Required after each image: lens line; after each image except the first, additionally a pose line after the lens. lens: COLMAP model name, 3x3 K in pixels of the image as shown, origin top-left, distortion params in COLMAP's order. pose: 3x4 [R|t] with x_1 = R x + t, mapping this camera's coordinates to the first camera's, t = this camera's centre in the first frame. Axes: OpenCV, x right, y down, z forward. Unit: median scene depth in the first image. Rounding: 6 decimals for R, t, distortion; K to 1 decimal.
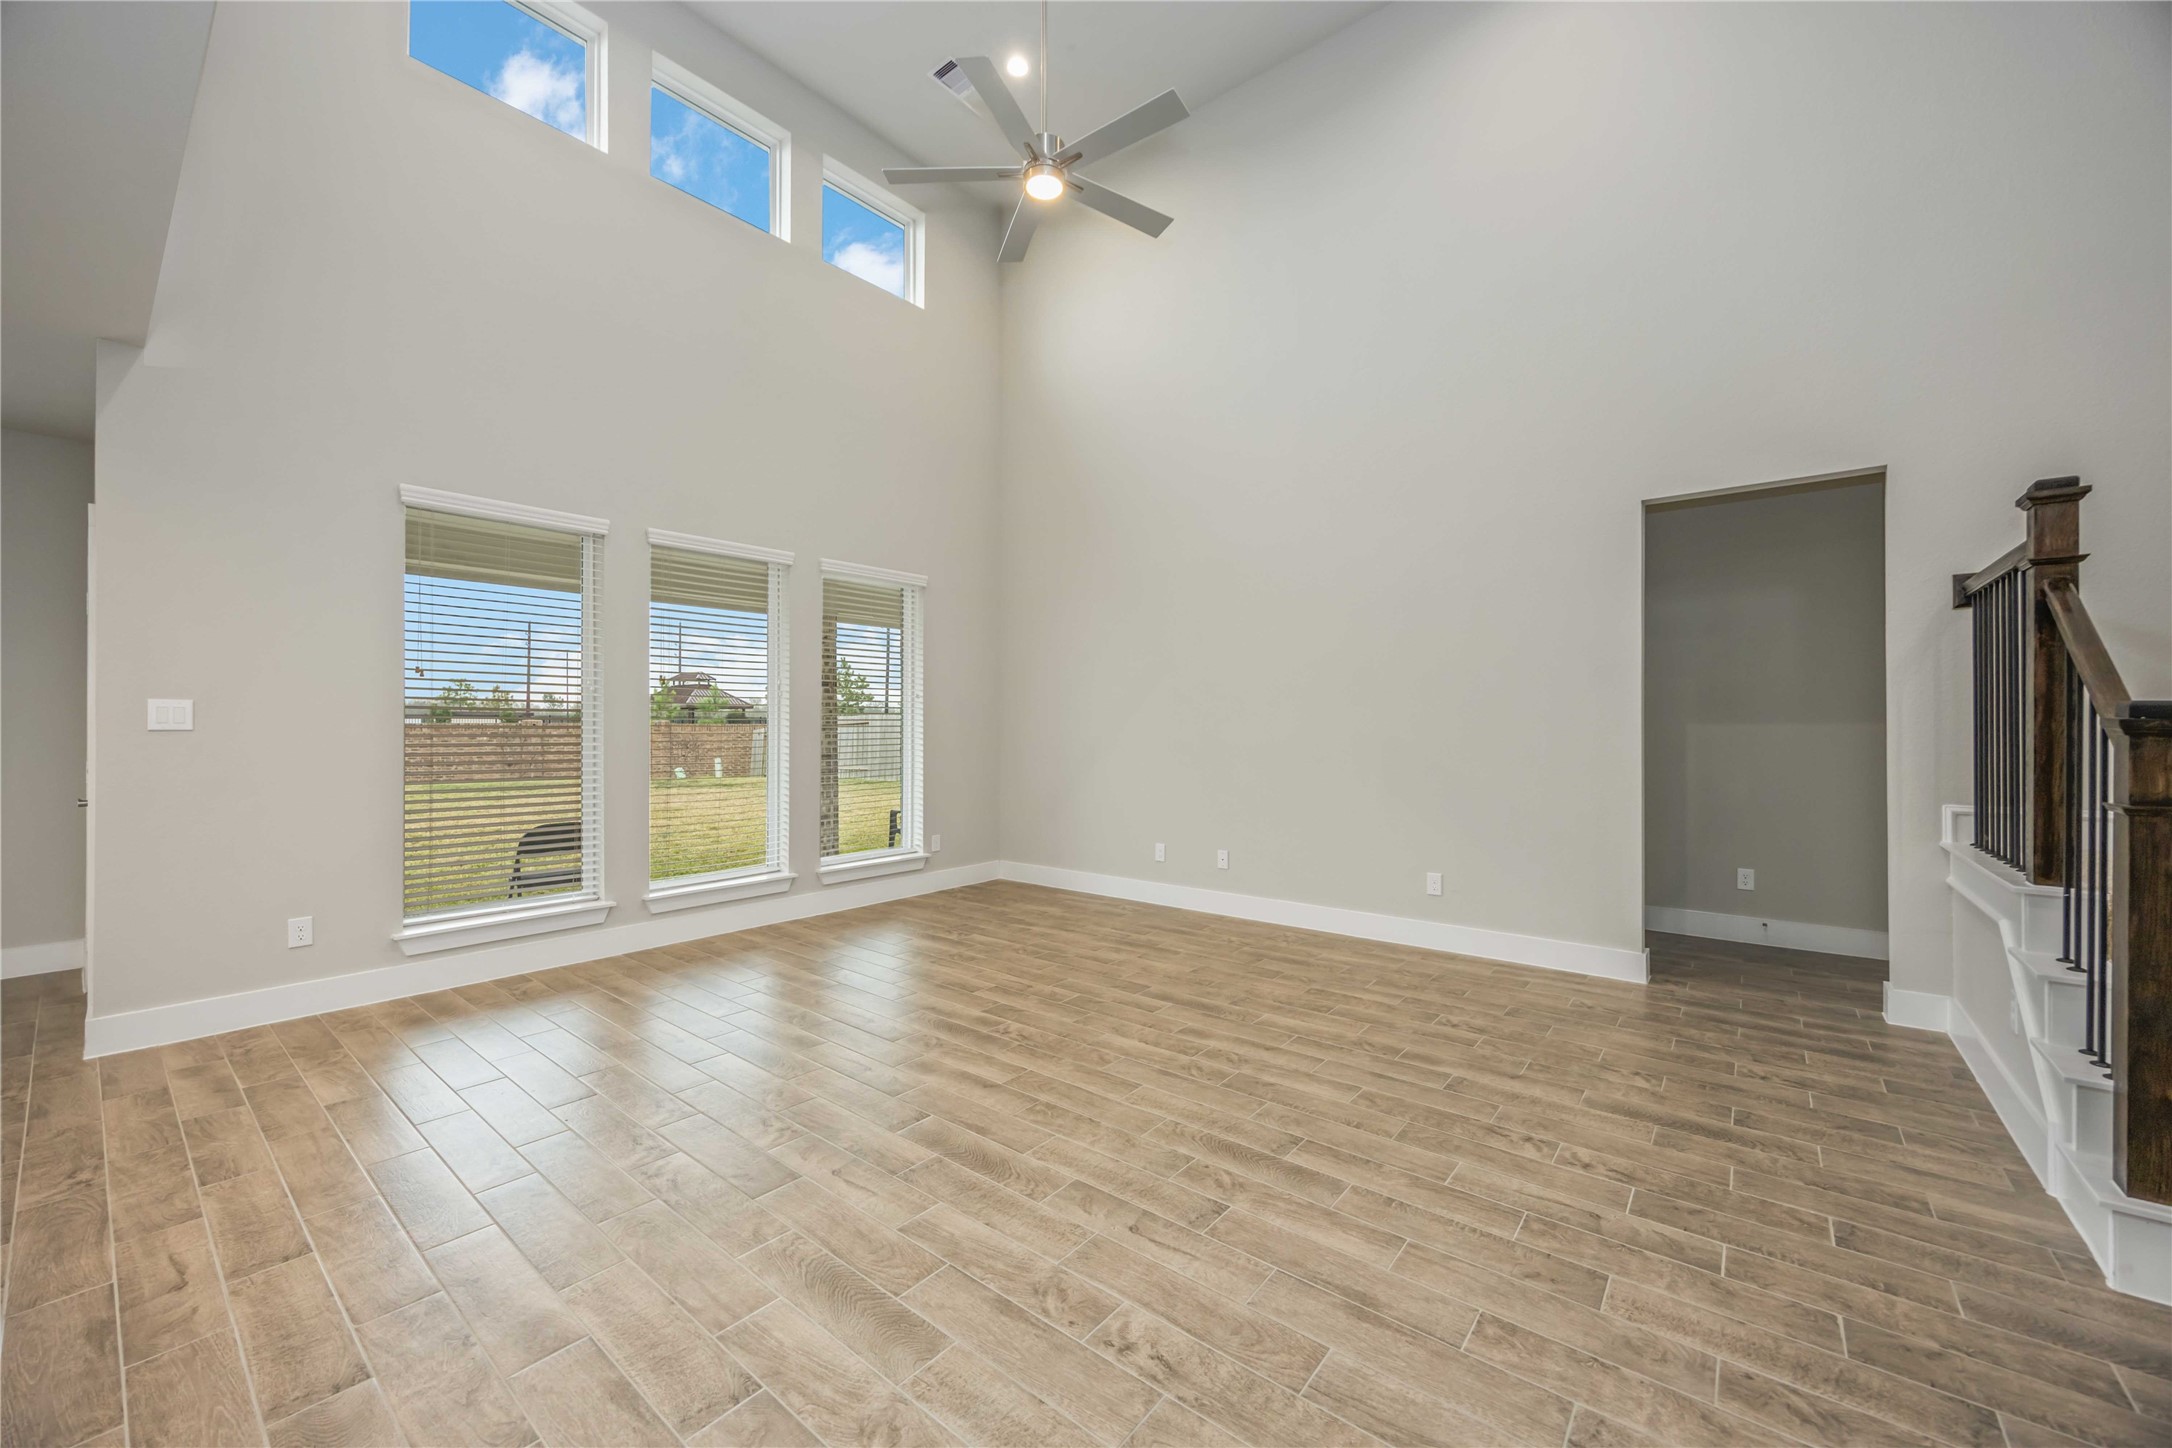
lens RADIAL K [[826.8, 0, 1086.0], [0, 826.8, 724.0], [0, 0, 1]] dist [-0.000145, -0.000168]
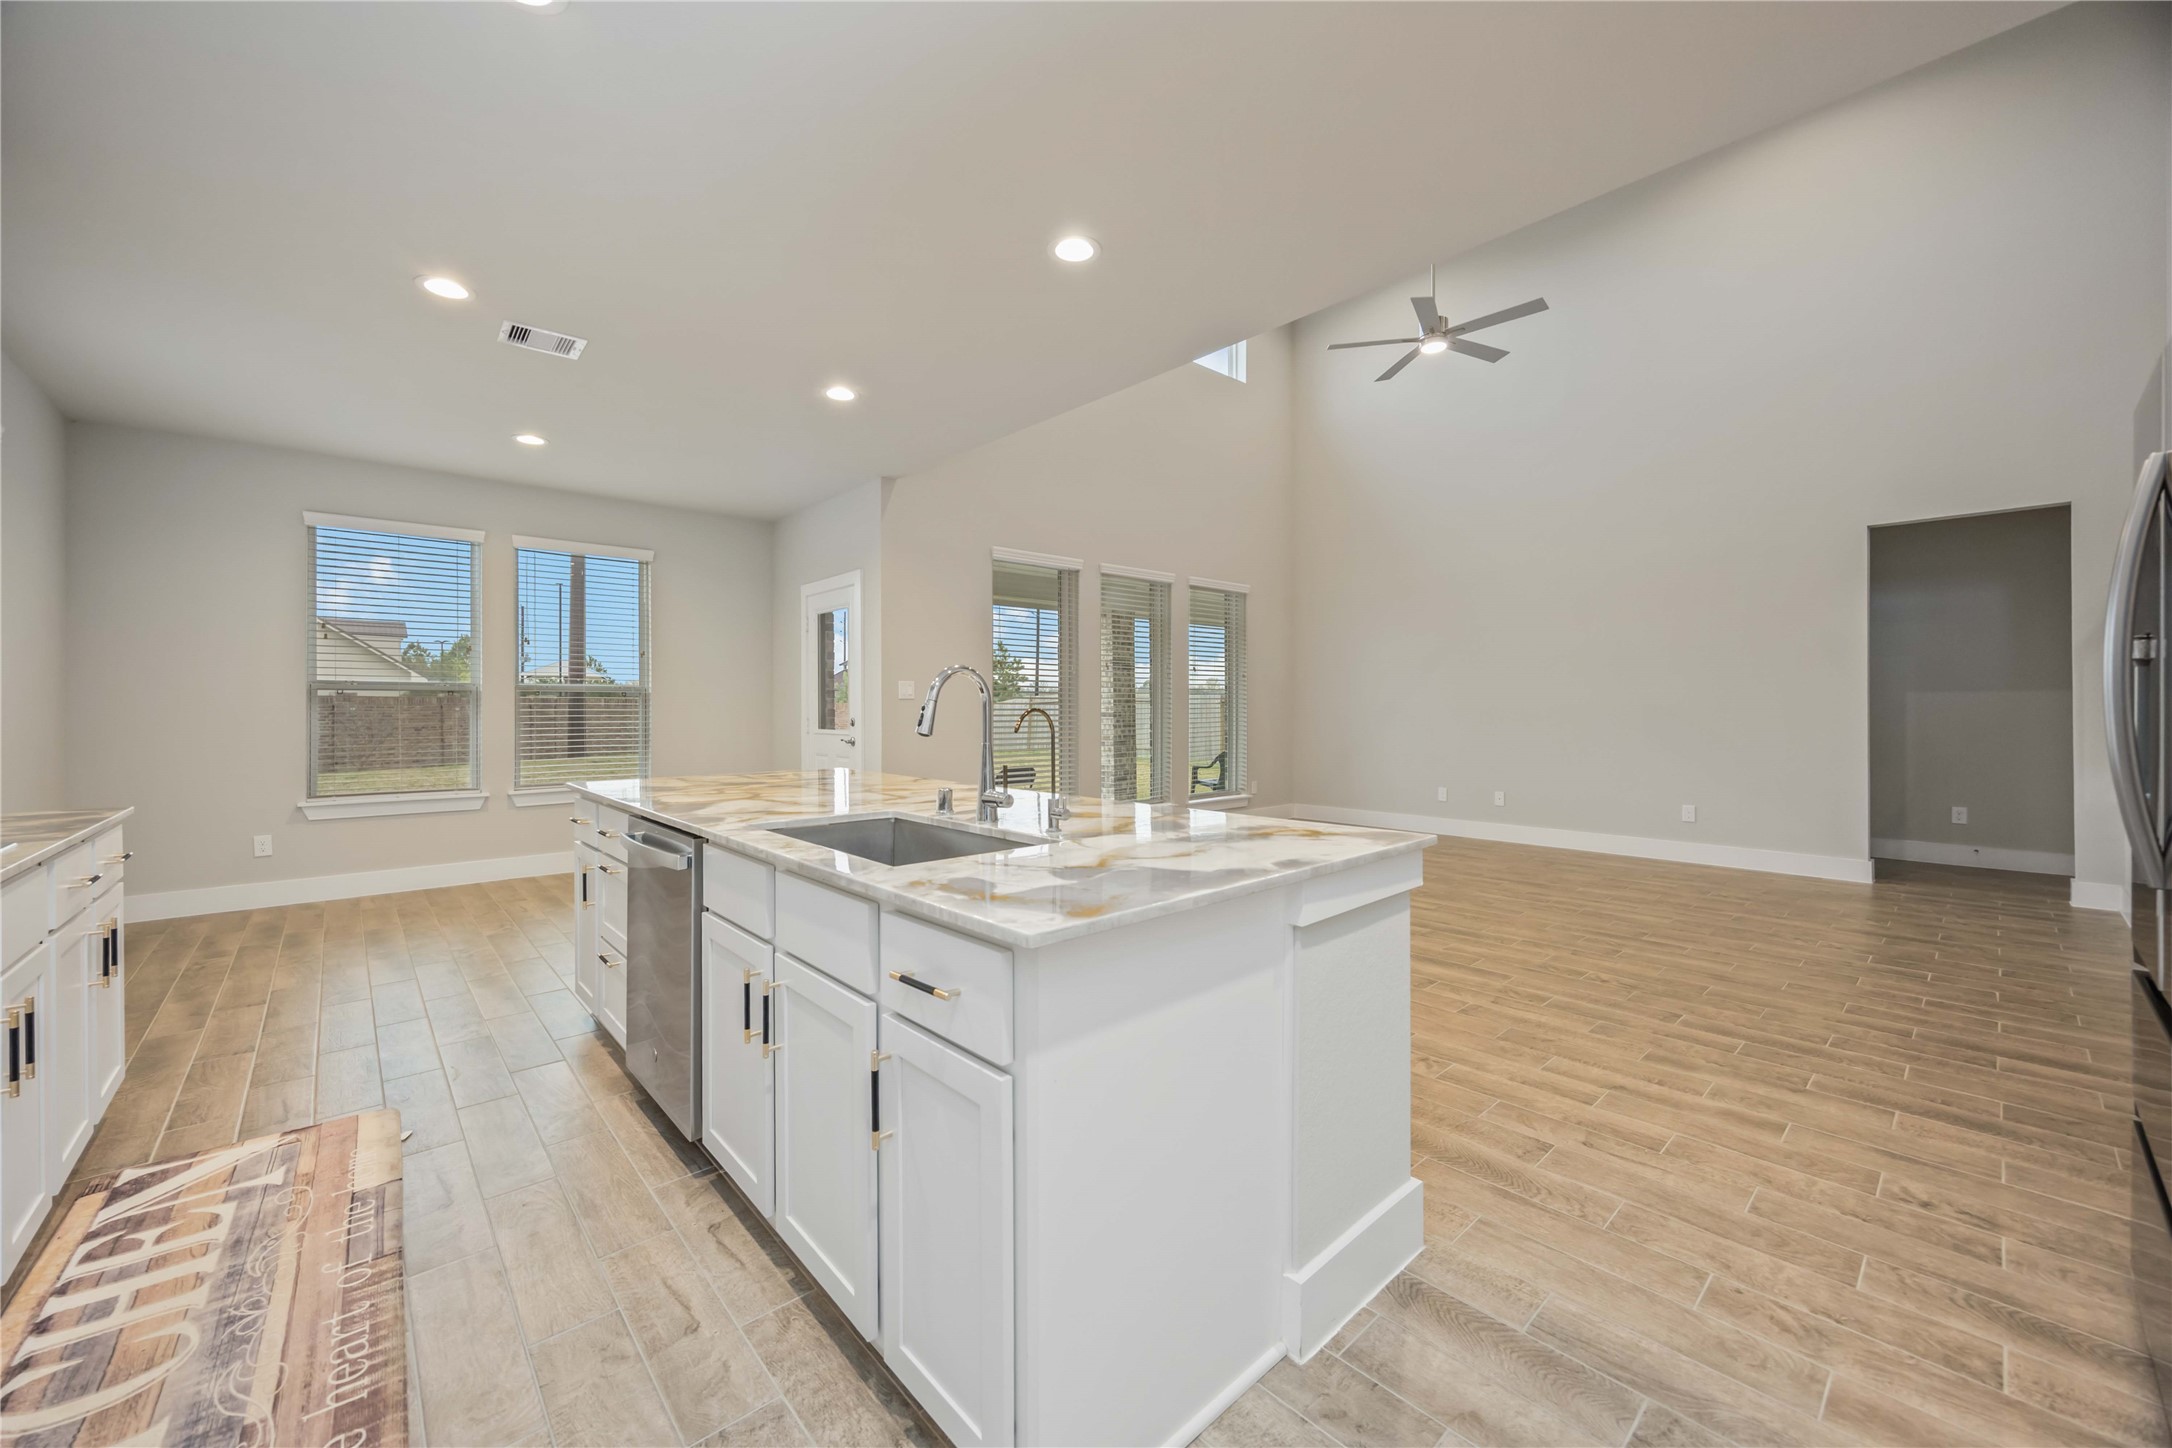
lens RADIAL K [[822.8, 0, 1081.7], [0, 822.8, 706.5], [0, 0, 1]] dist [-0.000256, -0.000358]
pose [[0.987627, -0.003067, -0.156791, -0.436509], [0.003580, 0.999989, 0.002991, 0.017670], [0.156780, -0.003515, 0.987627, -0.598173]]
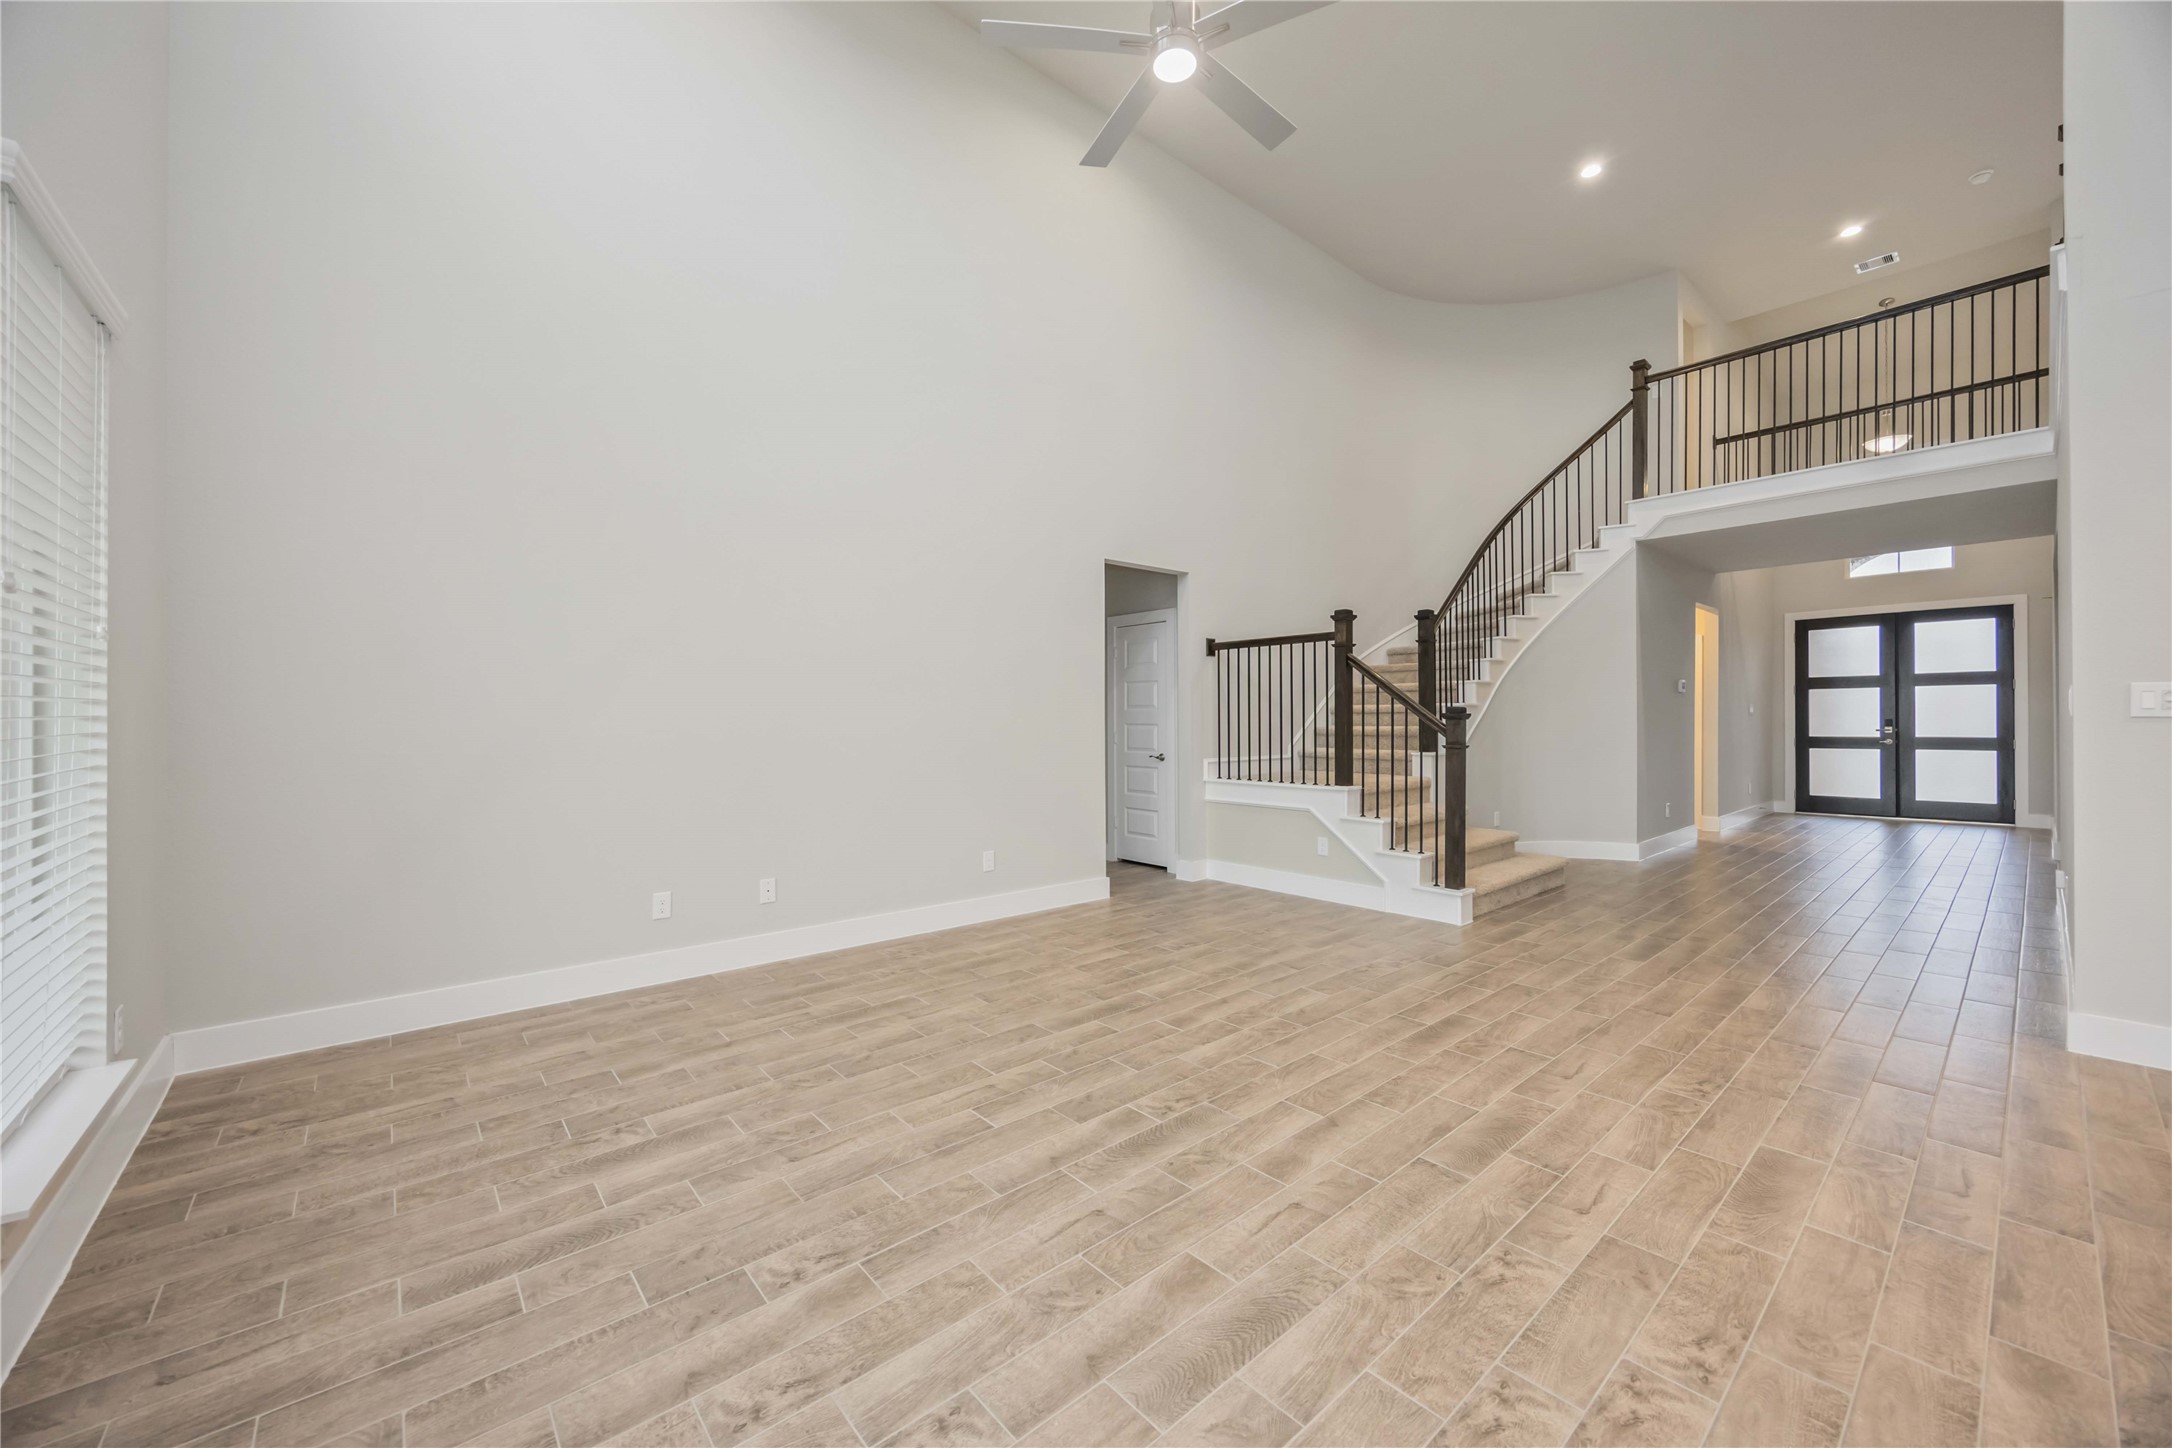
lens RADIAL K [[826.8, 0, 1086.0], [0, 826.8, 724.0], [0, 0, 1]] dist [-0.000145, -0.000168]
pose [[0.171882, -0.003767, 0.985110, -0.818699], [-0.001076, 0.999991, 0.004011, 0.010349], [-0.985117, -0.001749, 0.171876, 0.888163]]
